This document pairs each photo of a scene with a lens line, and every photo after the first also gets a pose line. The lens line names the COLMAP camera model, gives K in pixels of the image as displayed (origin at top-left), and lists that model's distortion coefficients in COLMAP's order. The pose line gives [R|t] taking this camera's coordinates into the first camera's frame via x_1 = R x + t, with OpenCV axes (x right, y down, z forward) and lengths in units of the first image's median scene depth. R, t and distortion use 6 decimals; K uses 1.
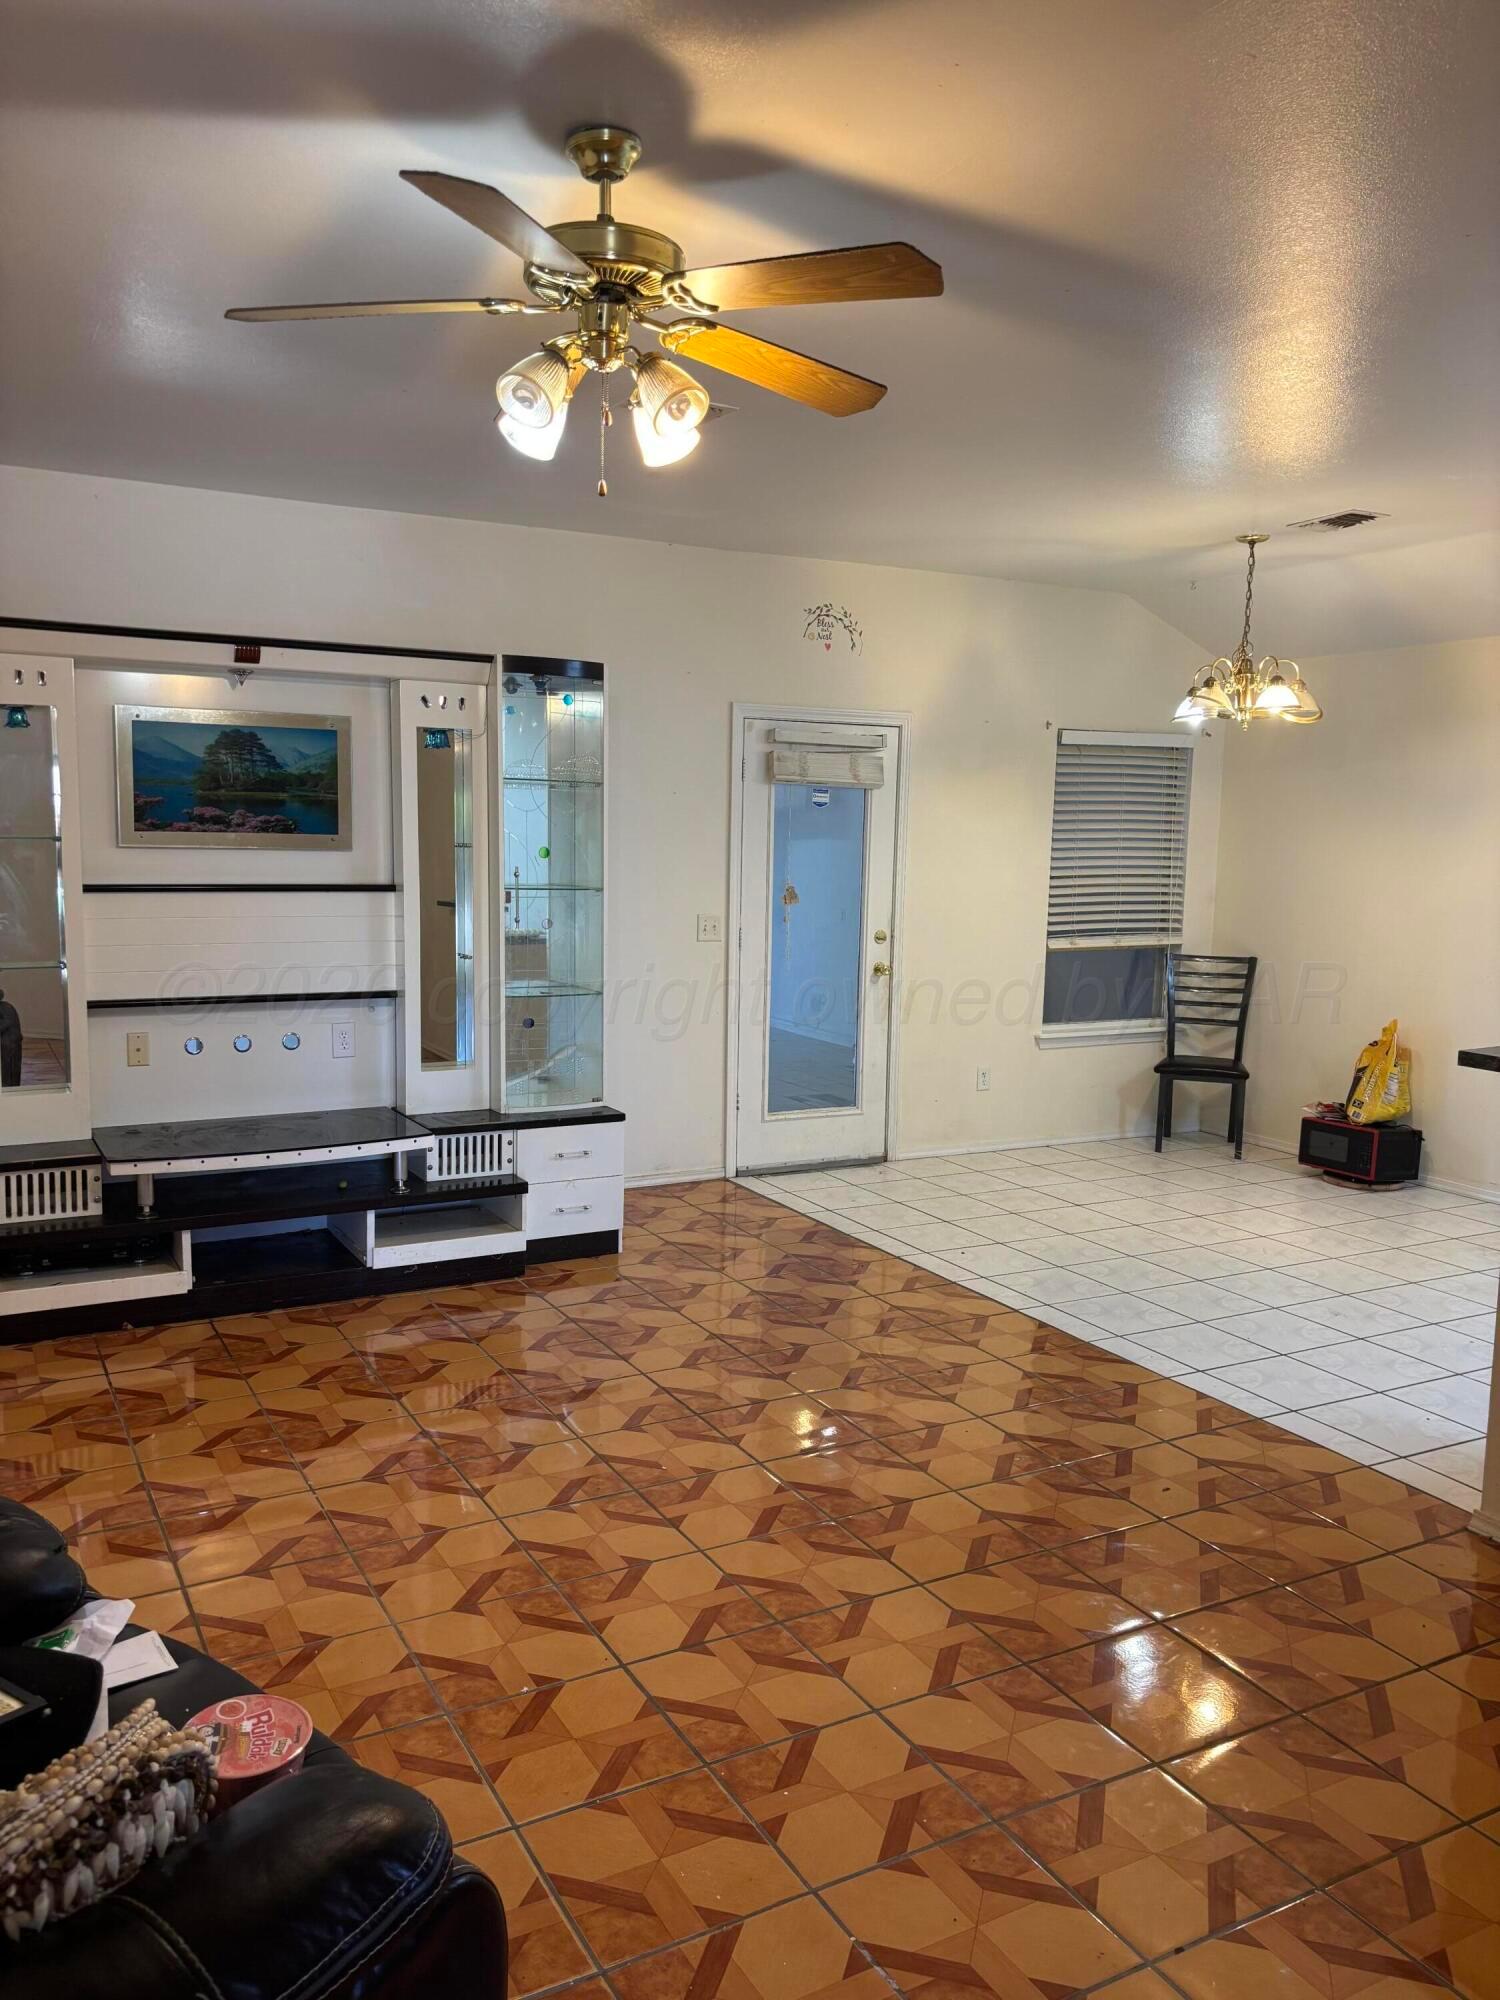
lens RADIAL K [[1533.3, 0, 756.8], [0, 1533.3, 1009.1], [0, 0, 1]] dist [0.064869, -0.083632]
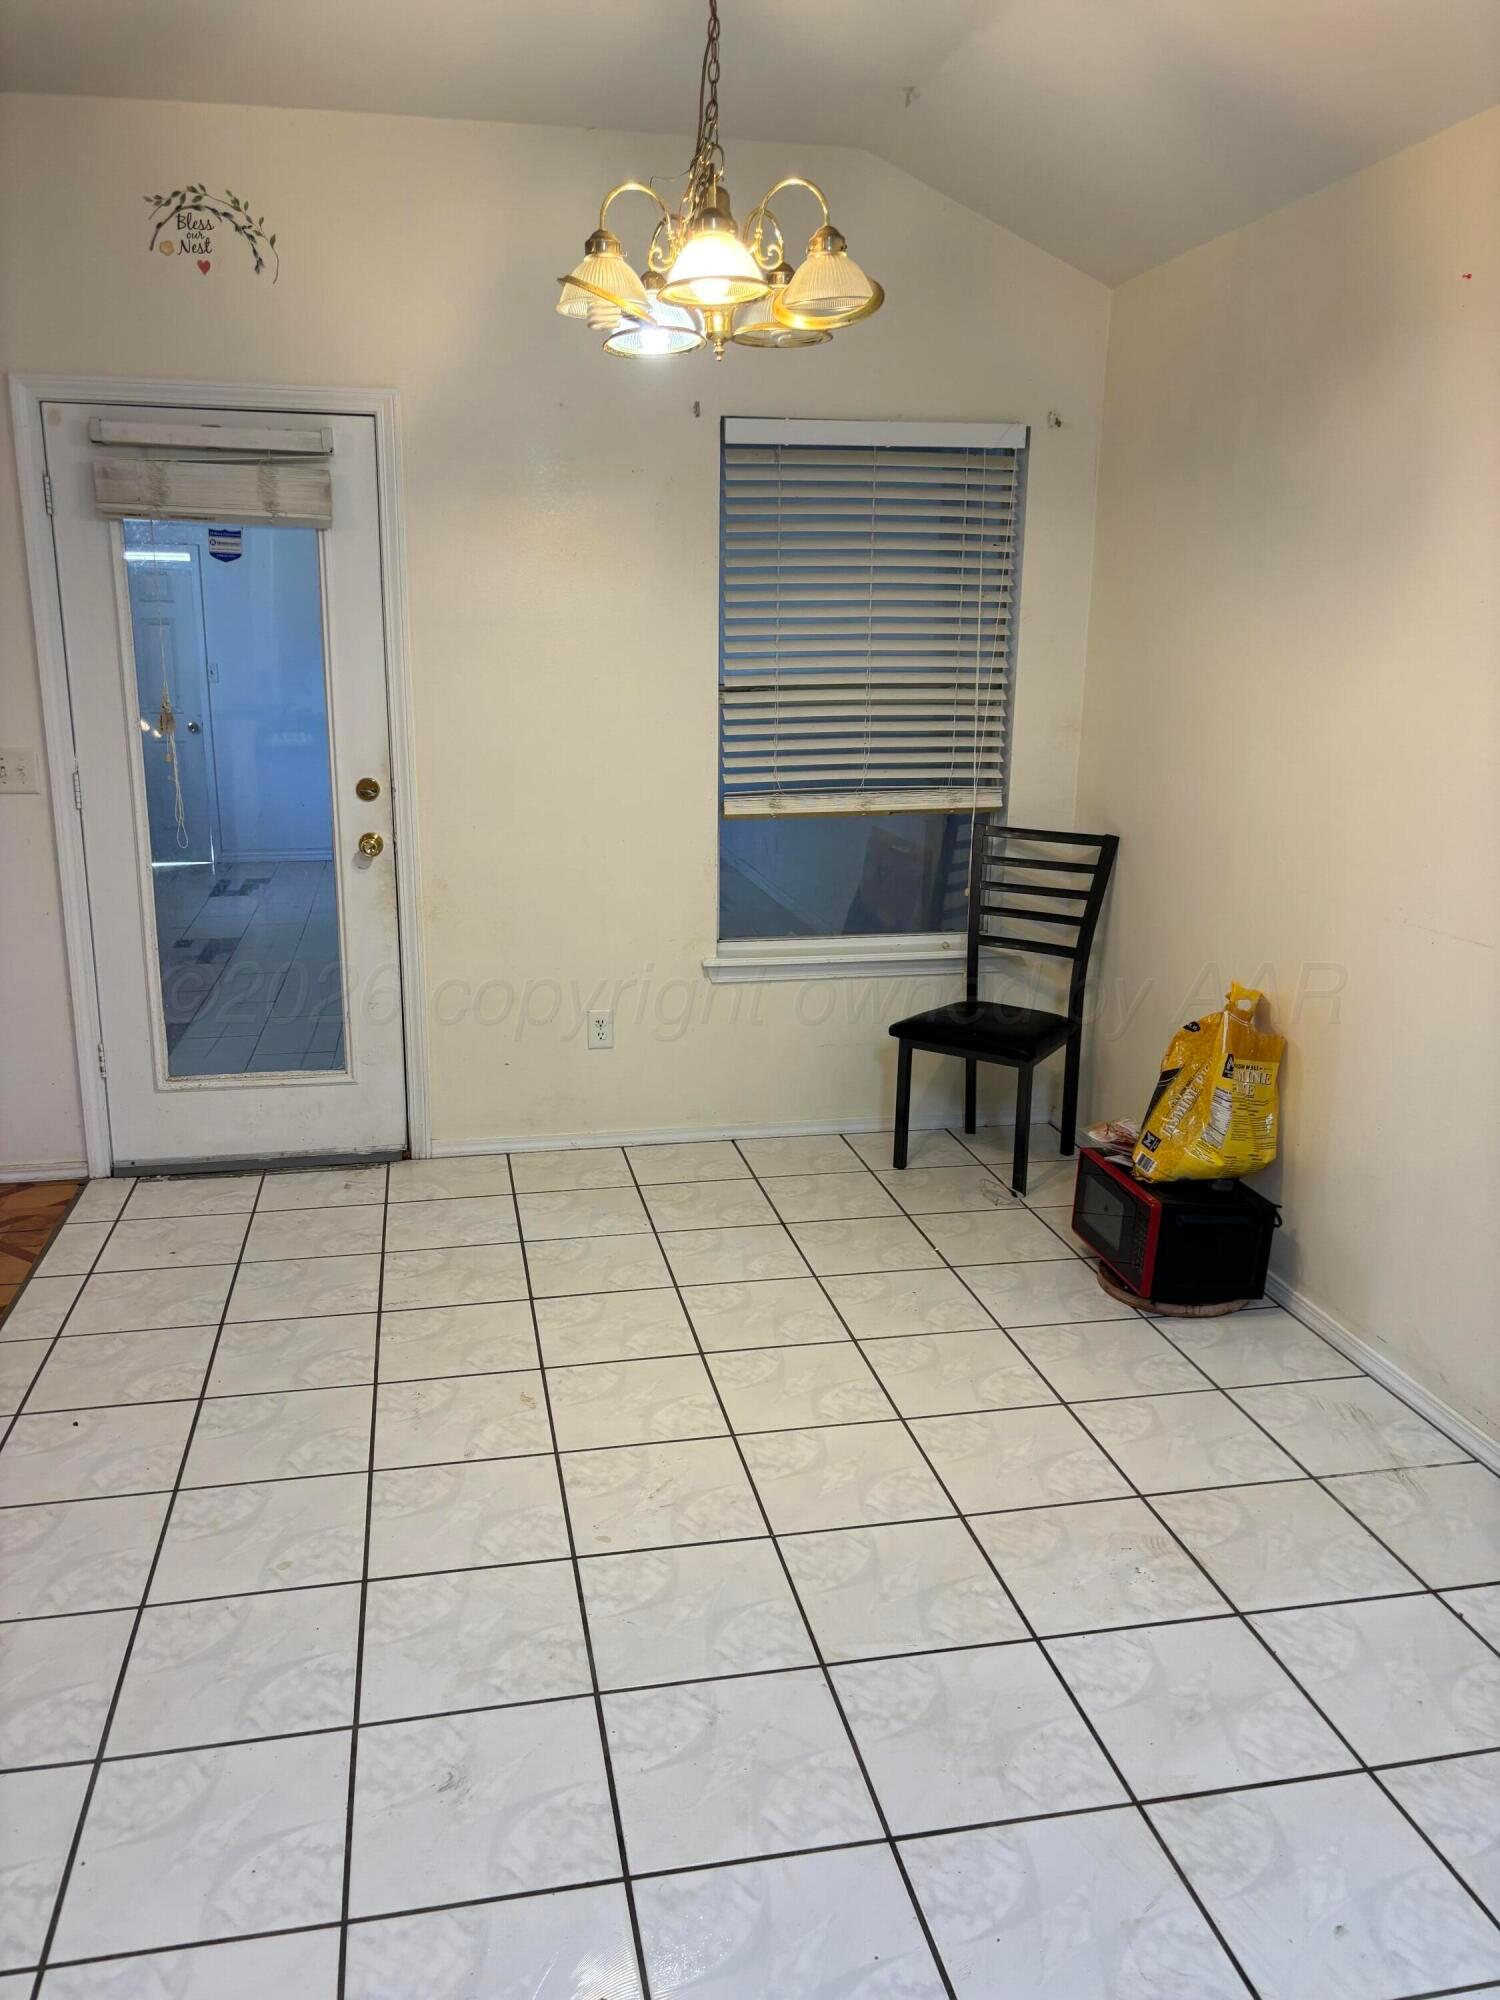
lens RADIAL K [[1533.3, 0, 756.8], [0, 1533.3, 1009.1], [0, 0, 1]] dist [0.064869, -0.083632]
pose [[0.956752, 0.061157, -0.284405, 0.395484], [-0.025750, 0.991618, 0.126610, -0.042454], [0.289764, -0.113810, 0.950307, 0.467631]]
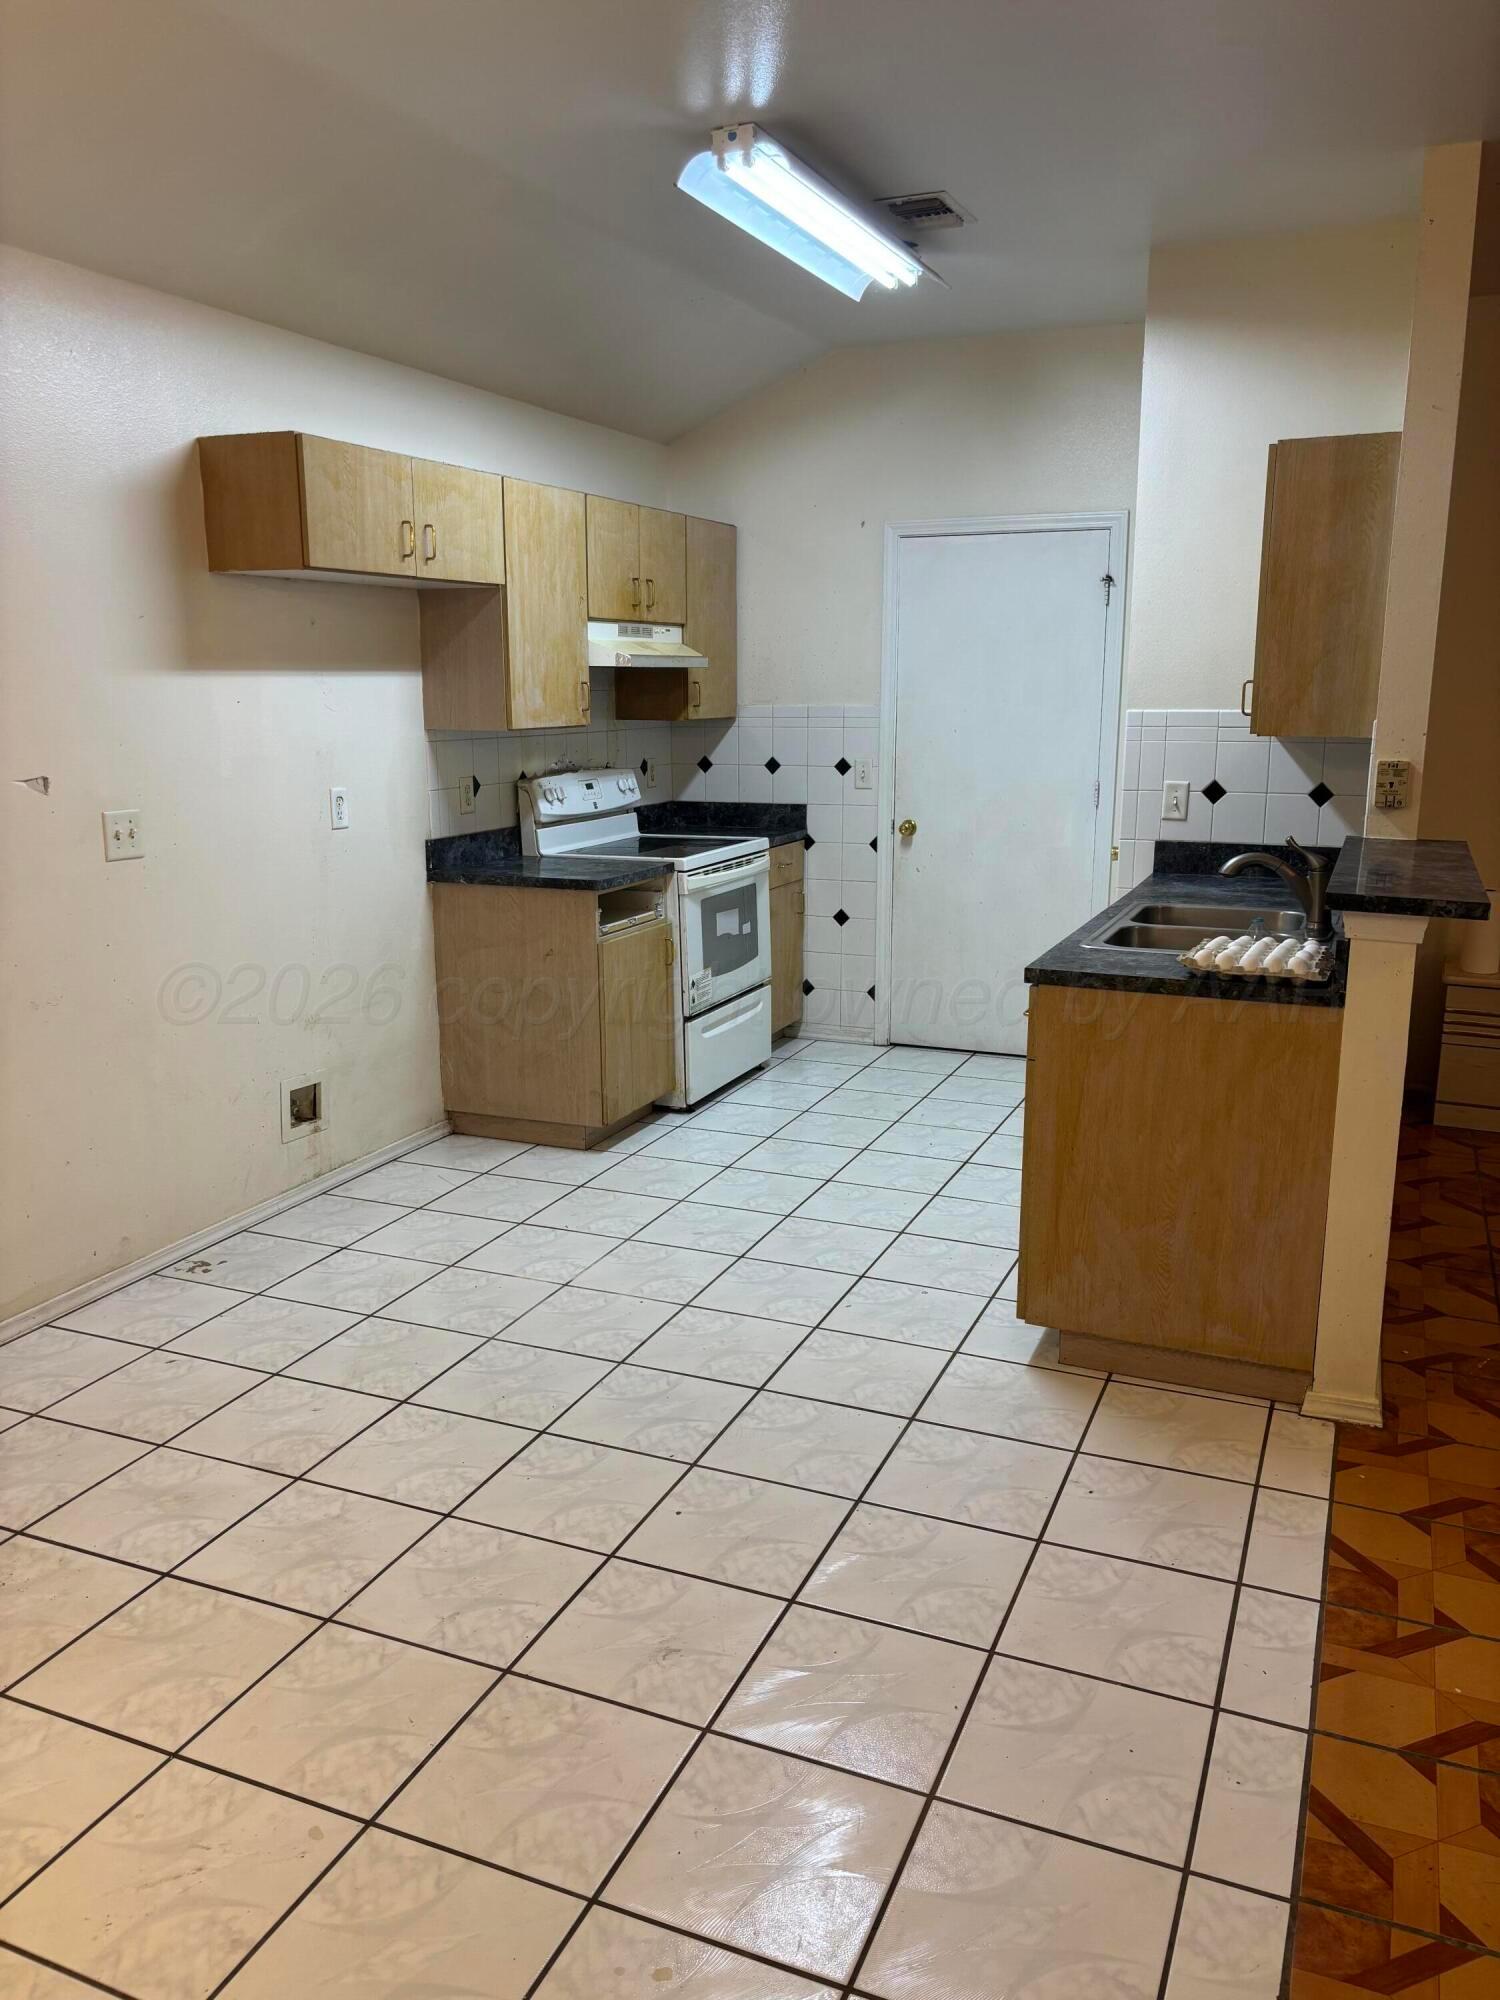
lens RADIAL K [[1533.3, 0, 756.8], [0, 1533.3, 1009.1], [0, 0, 1]] dist [0.064869, -0.083632]
pose [[-0.625092, -0.183009, 0.758793, 0.021614], [0.074950, 0.953560, 0.291728, -0.093501], [-0.776944, 0.239228, -0.582347, 0.860459]]
